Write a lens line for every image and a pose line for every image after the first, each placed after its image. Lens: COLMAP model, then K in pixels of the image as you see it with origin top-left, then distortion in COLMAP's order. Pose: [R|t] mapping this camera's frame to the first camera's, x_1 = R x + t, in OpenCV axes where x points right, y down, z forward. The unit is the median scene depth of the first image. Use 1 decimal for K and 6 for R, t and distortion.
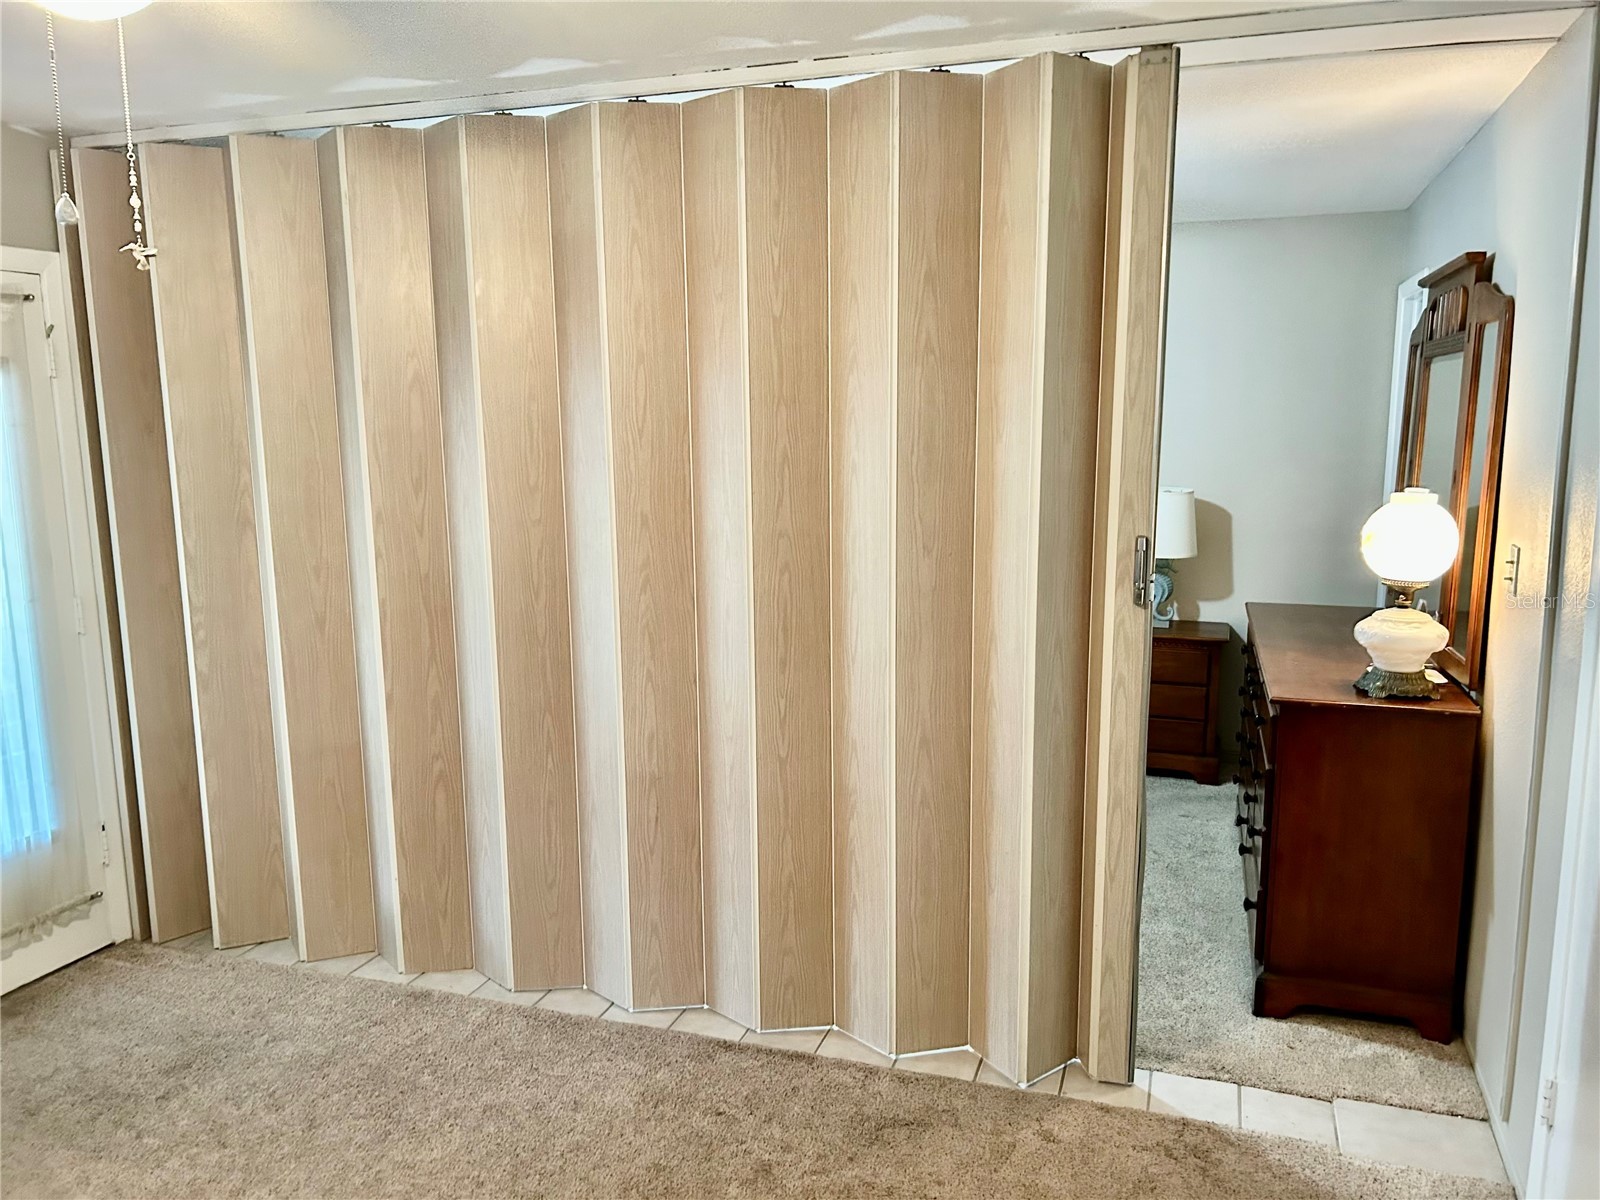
lens RADIAL K [[1173.3, 0, 800.0], [0, 1173.3, 600.0], [0, 0, 1]] dist [0.048649, -0.035928]
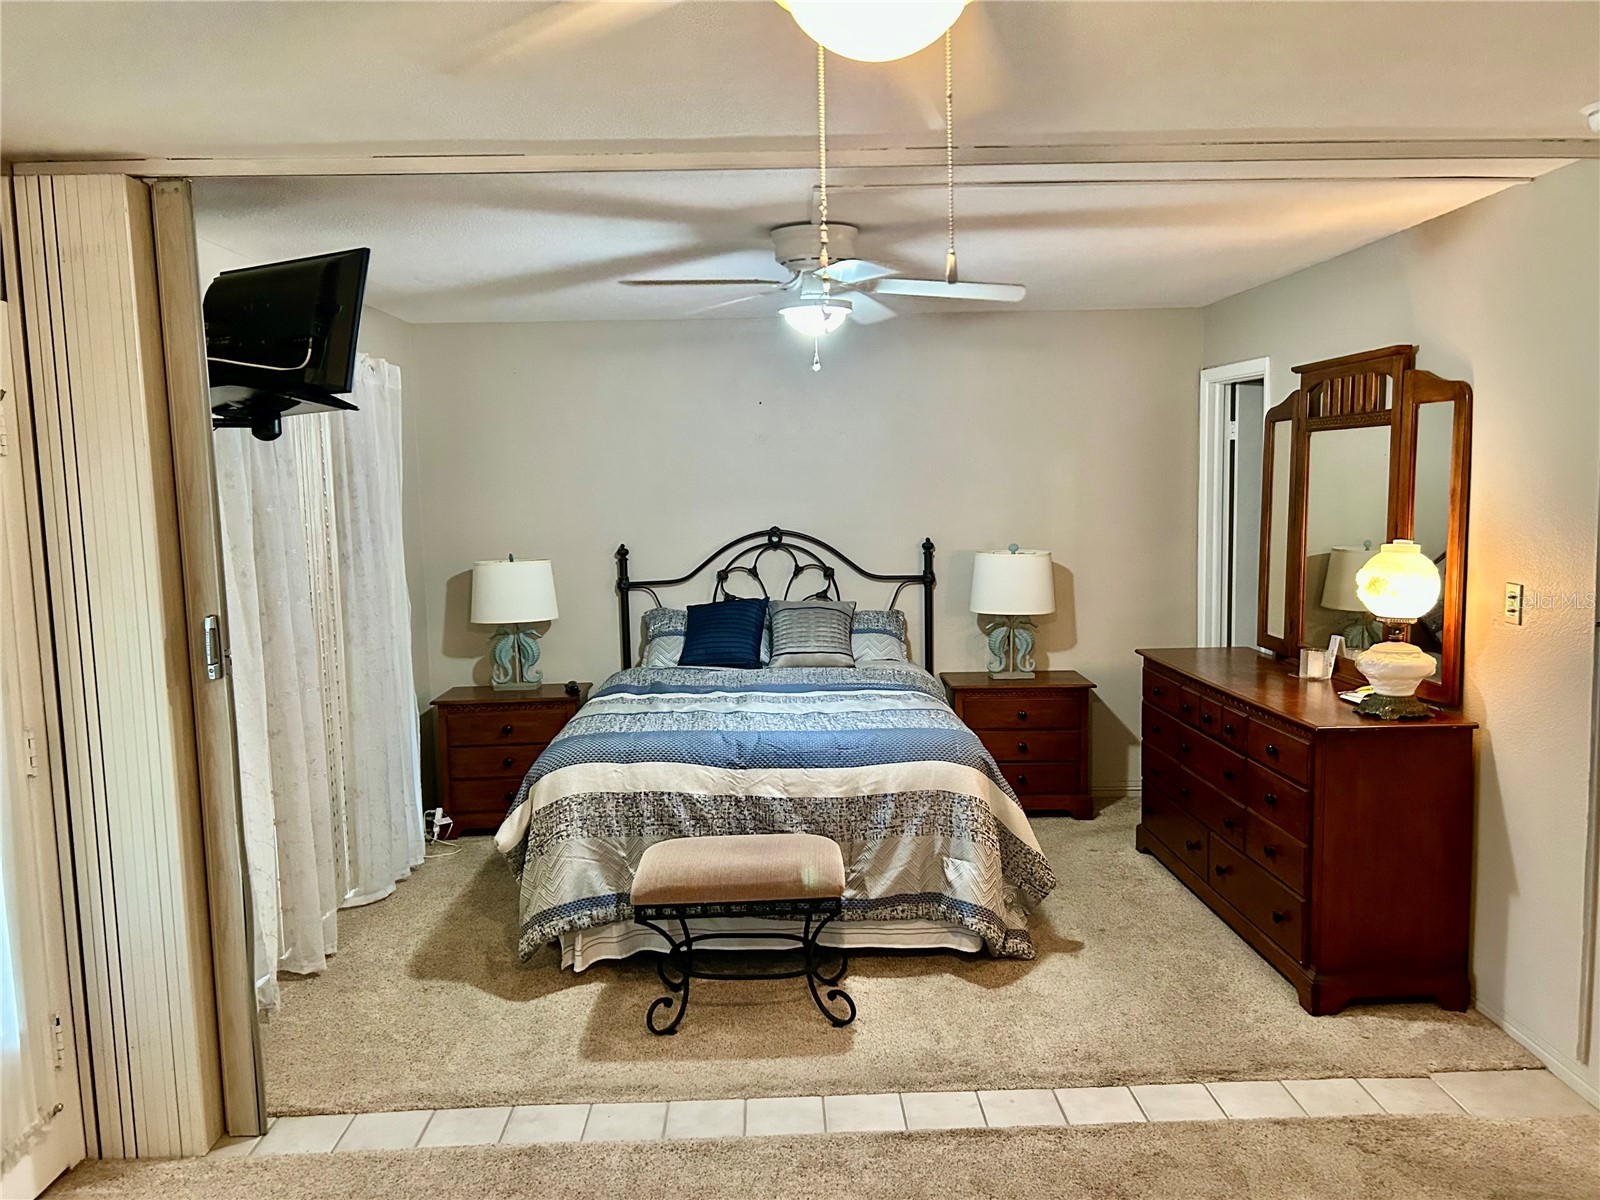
lens RADIAL K [[1173.3, 0, 800.0], [0, 1173.3, 600.0], [0, 0, 1]] dist [0.048649, -0.035928]
pose [[0.941279, -0.047185, 0.334316, -0.436607], [0.067541, 0.996487, -0.049522, -0.016046], [-0.330805, 0.069194, 0.941159, 0.087621]]
